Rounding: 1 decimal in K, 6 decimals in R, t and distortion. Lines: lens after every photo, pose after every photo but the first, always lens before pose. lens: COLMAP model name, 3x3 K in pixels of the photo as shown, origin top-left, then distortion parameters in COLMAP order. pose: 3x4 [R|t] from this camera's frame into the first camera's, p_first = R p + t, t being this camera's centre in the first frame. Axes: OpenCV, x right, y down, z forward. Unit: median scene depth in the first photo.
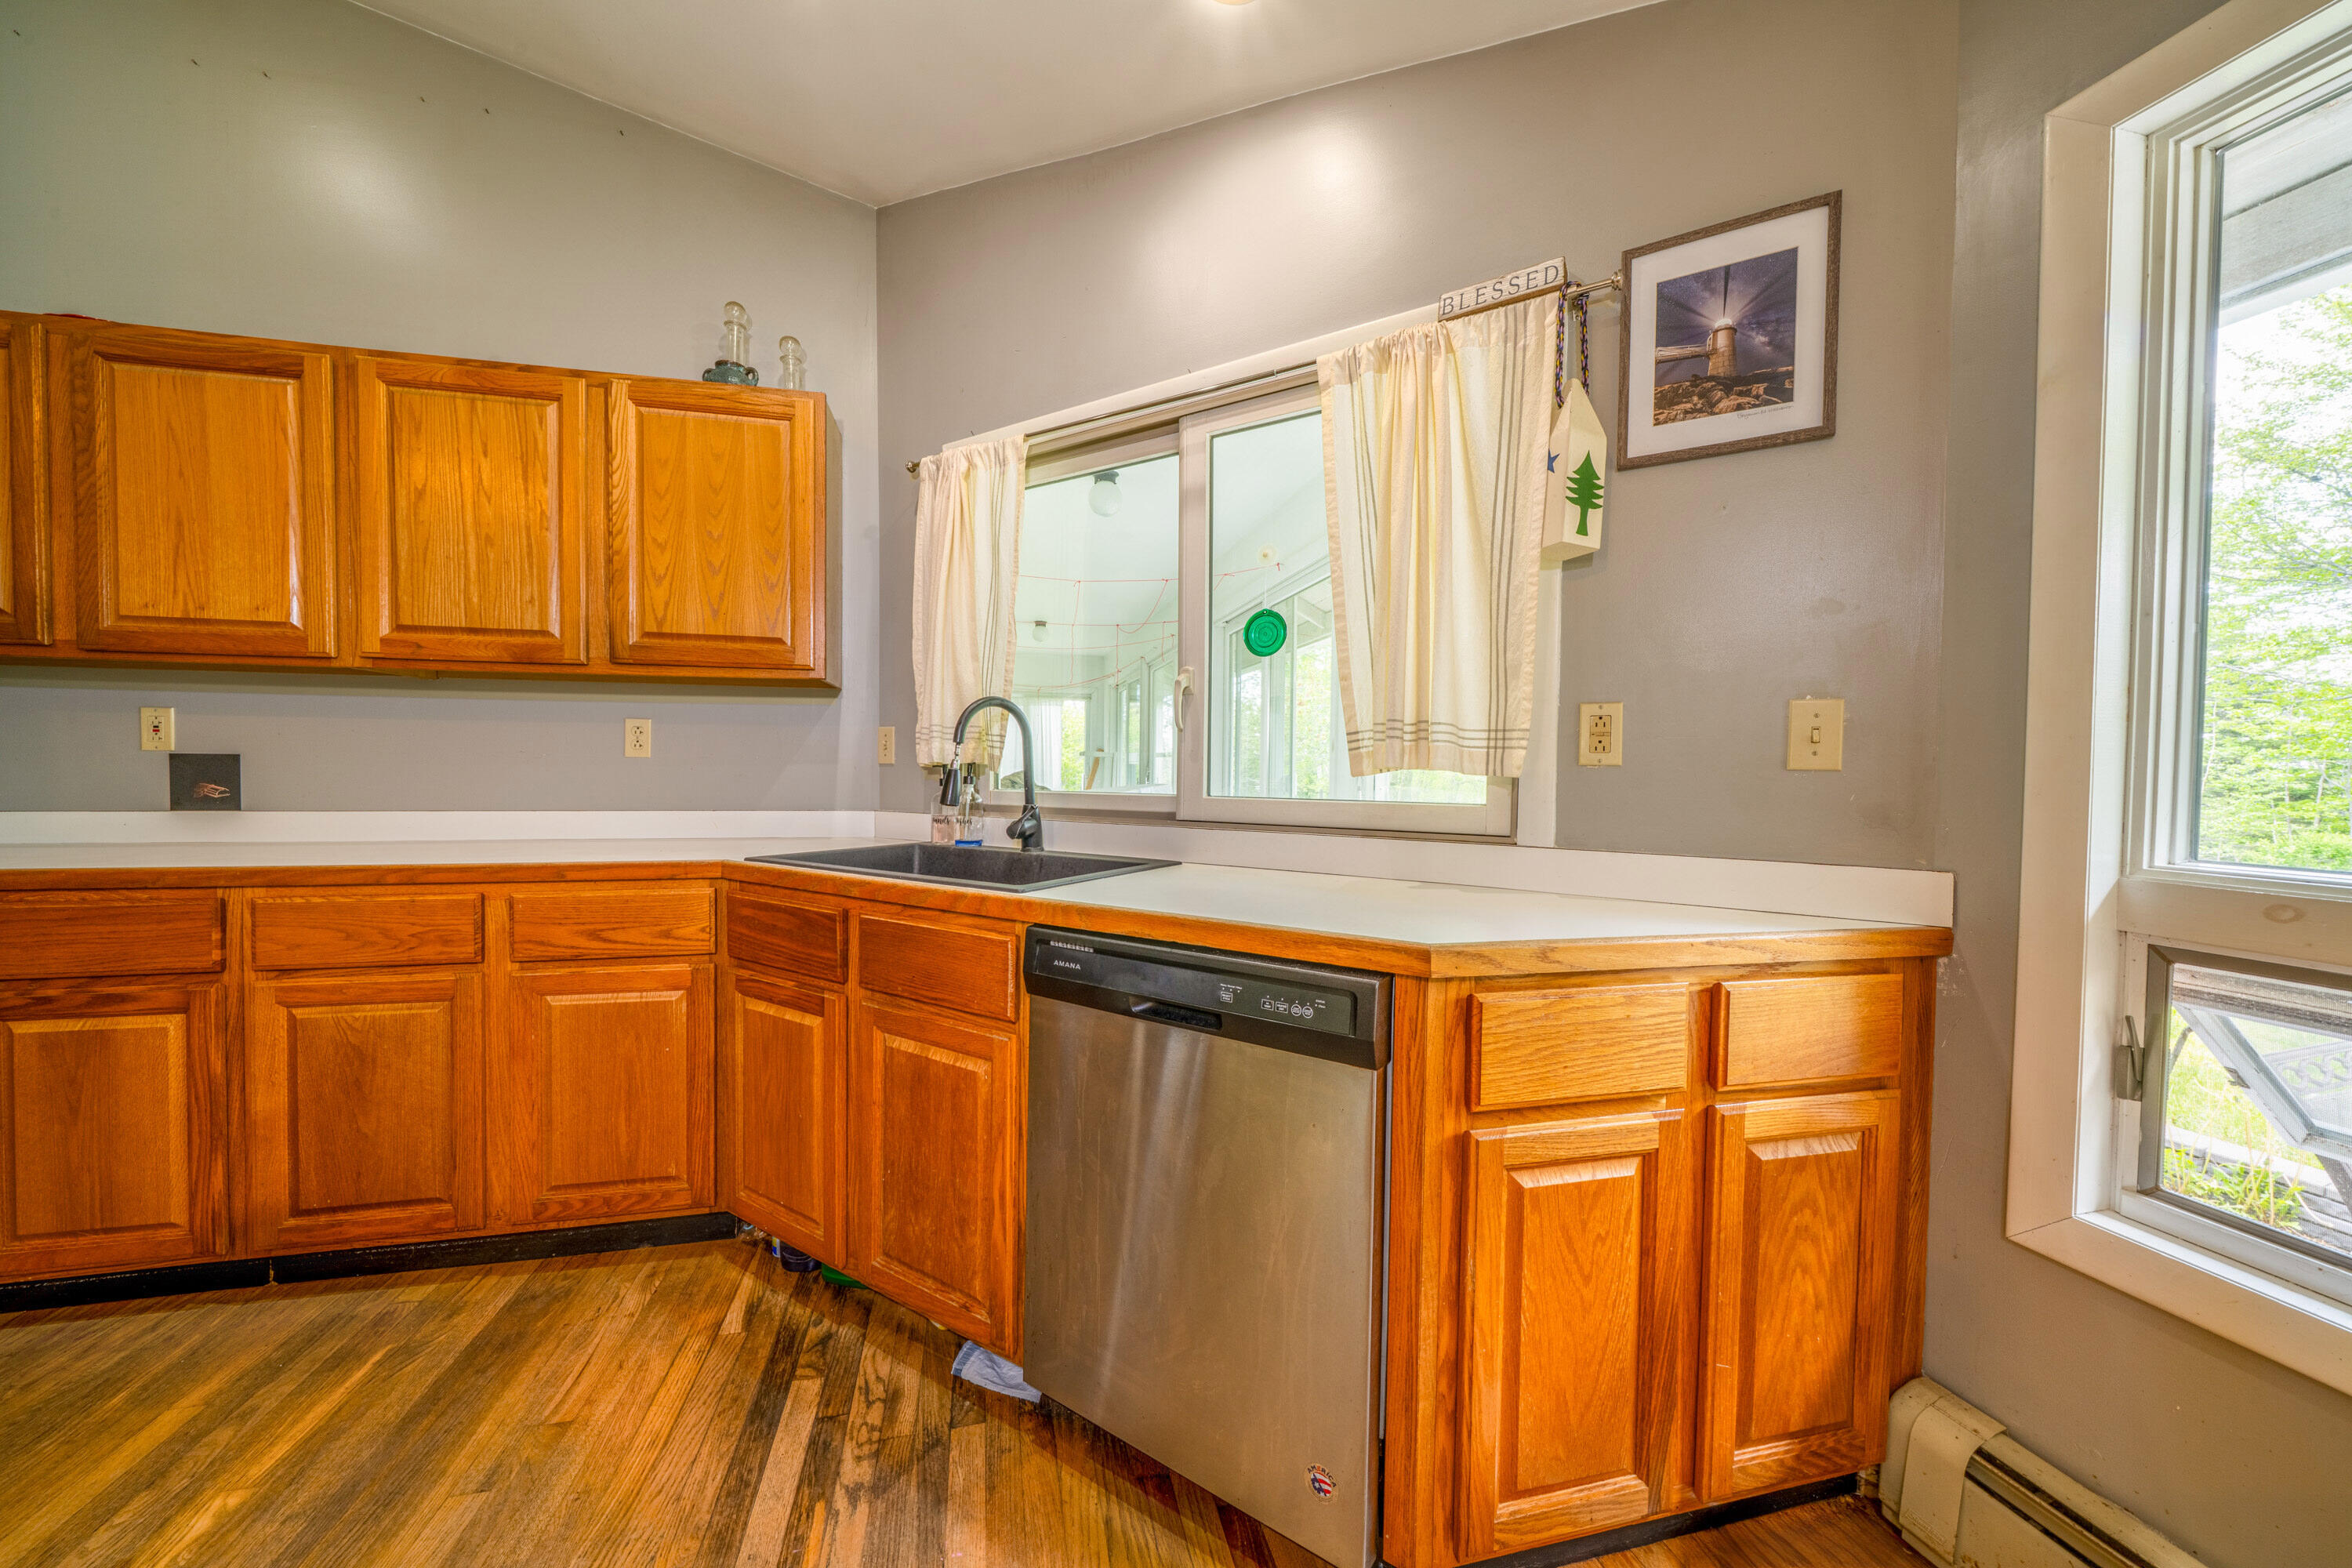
lens RADIAL K [[815.4, 0, 1161.5], [0, 815.4, 783.2], [0, 0, 1]] dist [-0.006766, 0.000549]
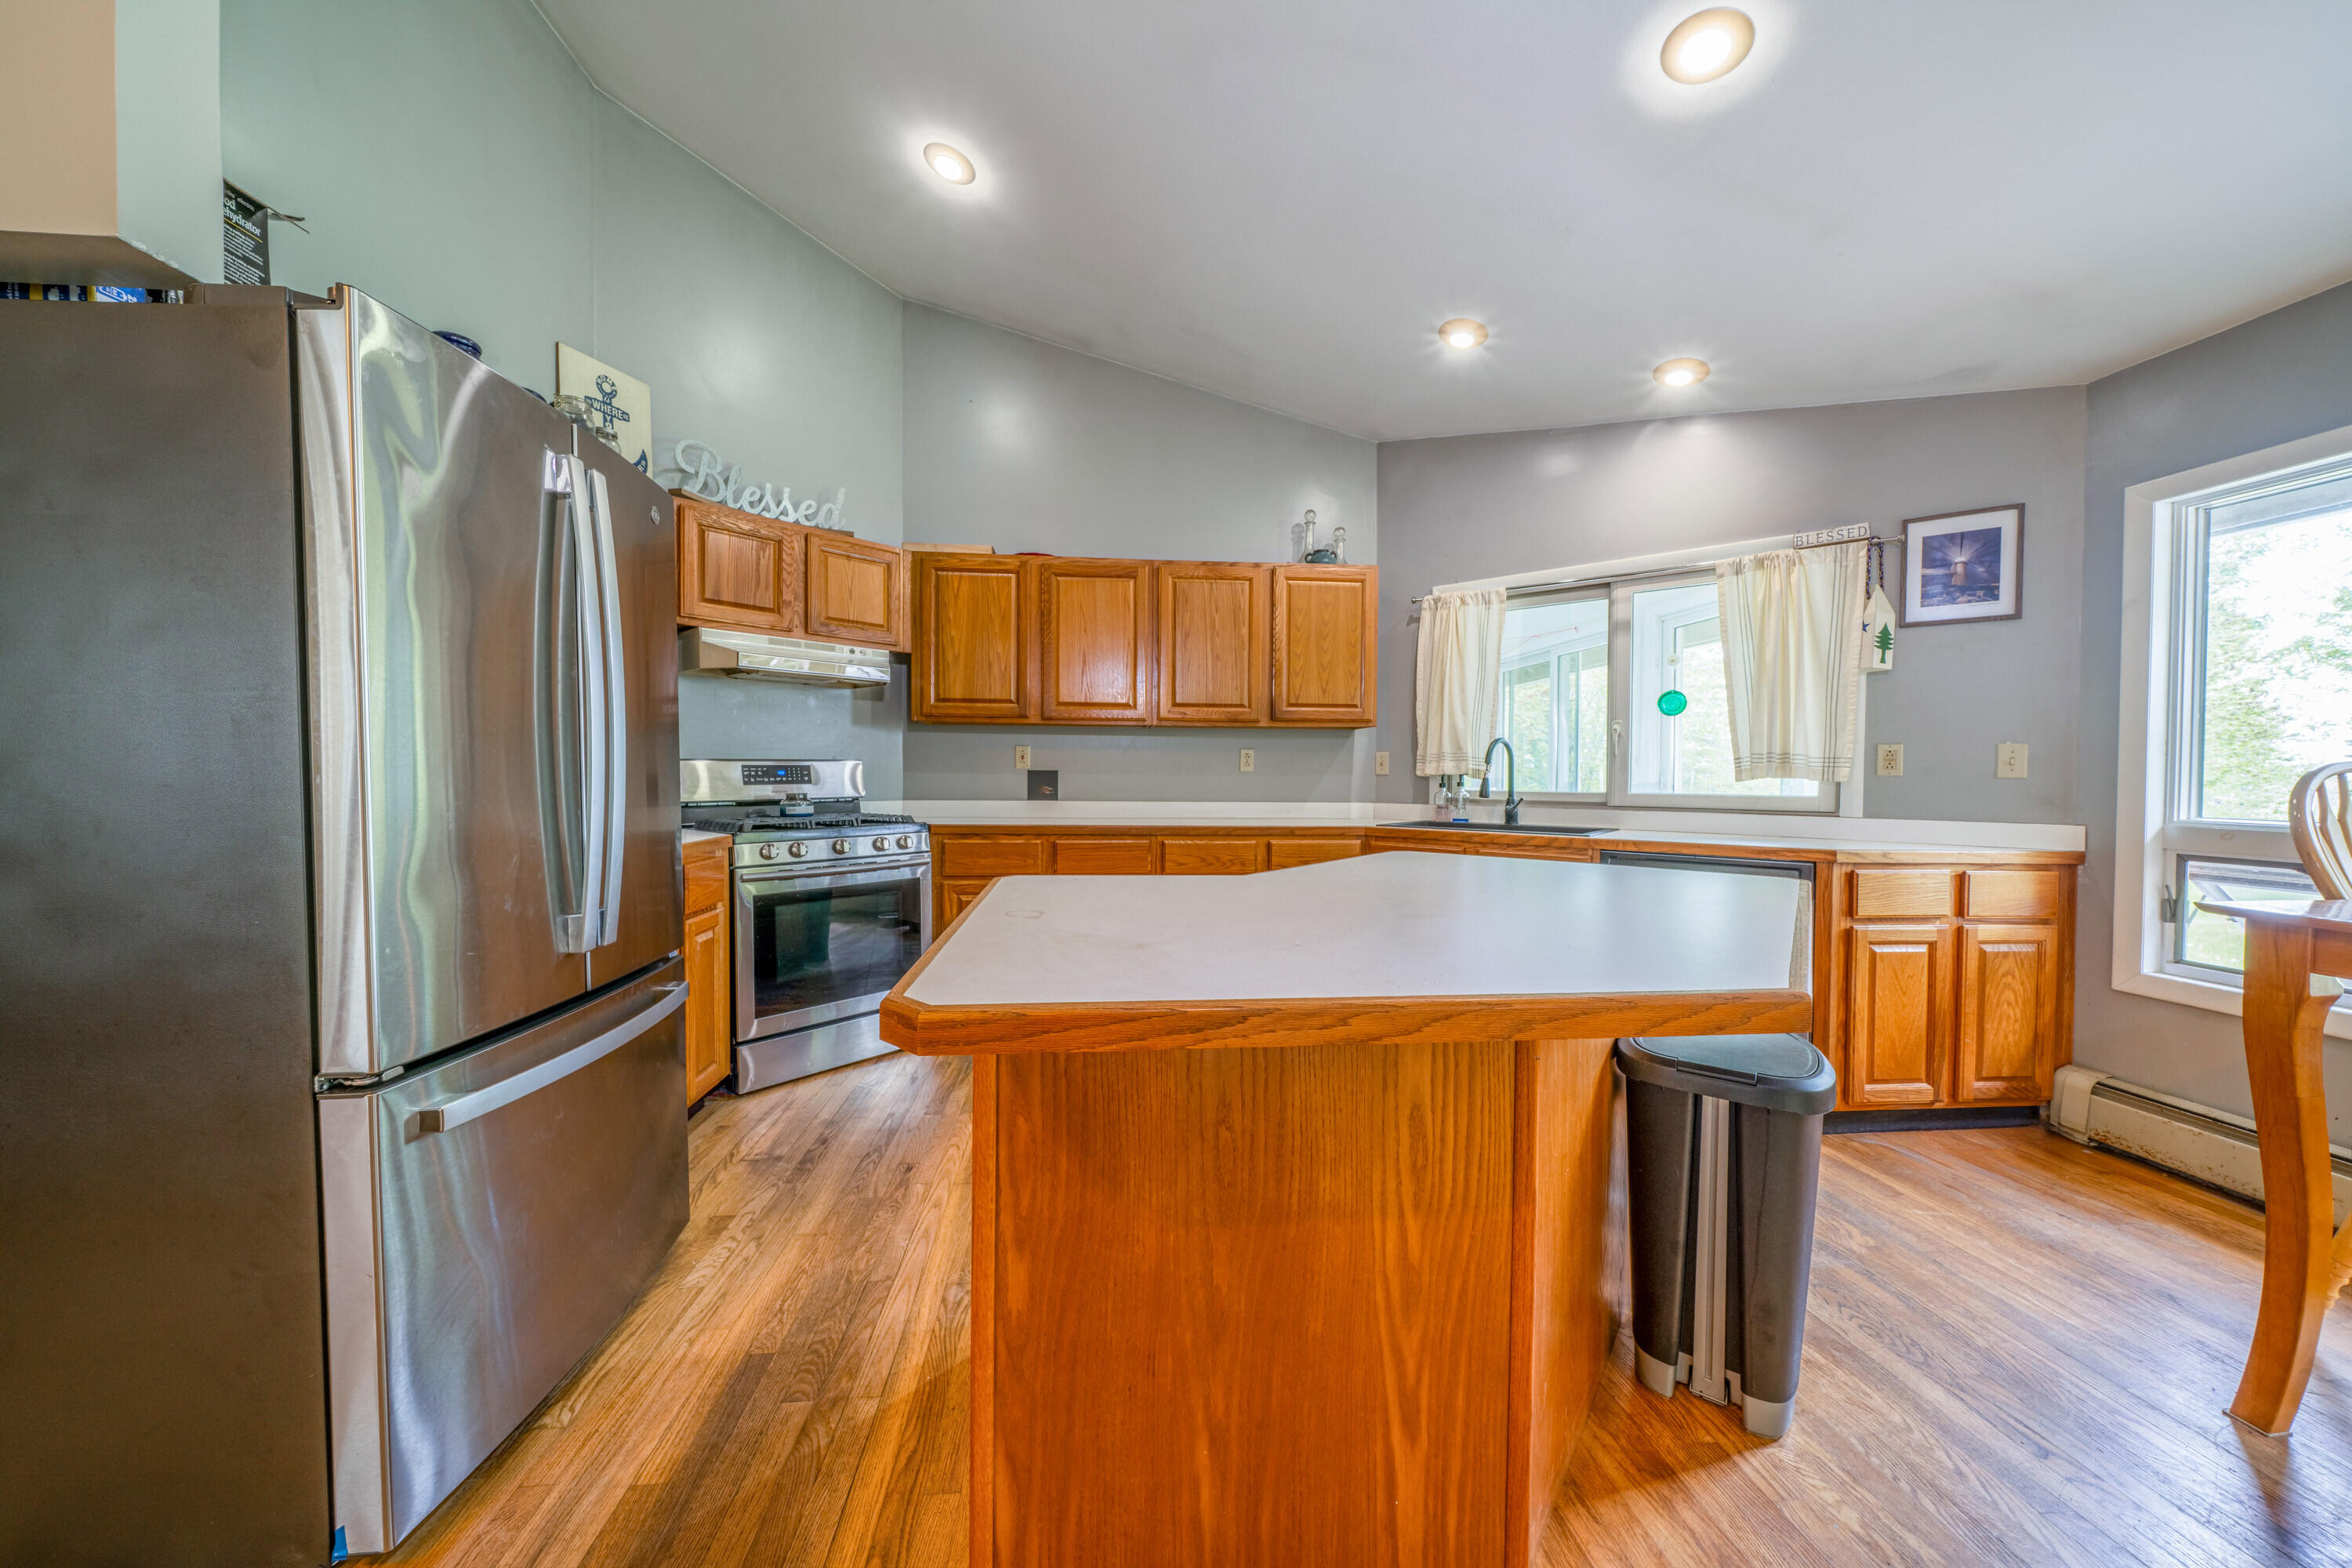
lens RADIAL K [[815.4, 0, 1155.9], [0, 815.4, 784.4], [0, 0, 1]] dist [-0.006766, 0.000549]
pose [[0.990311, -0.001386, -0.138857, -1.067368], [0.000476, 0.999978, -0.006588, 0.013265], [0.138863, 0.006458, 0.990290, -1.343722]]
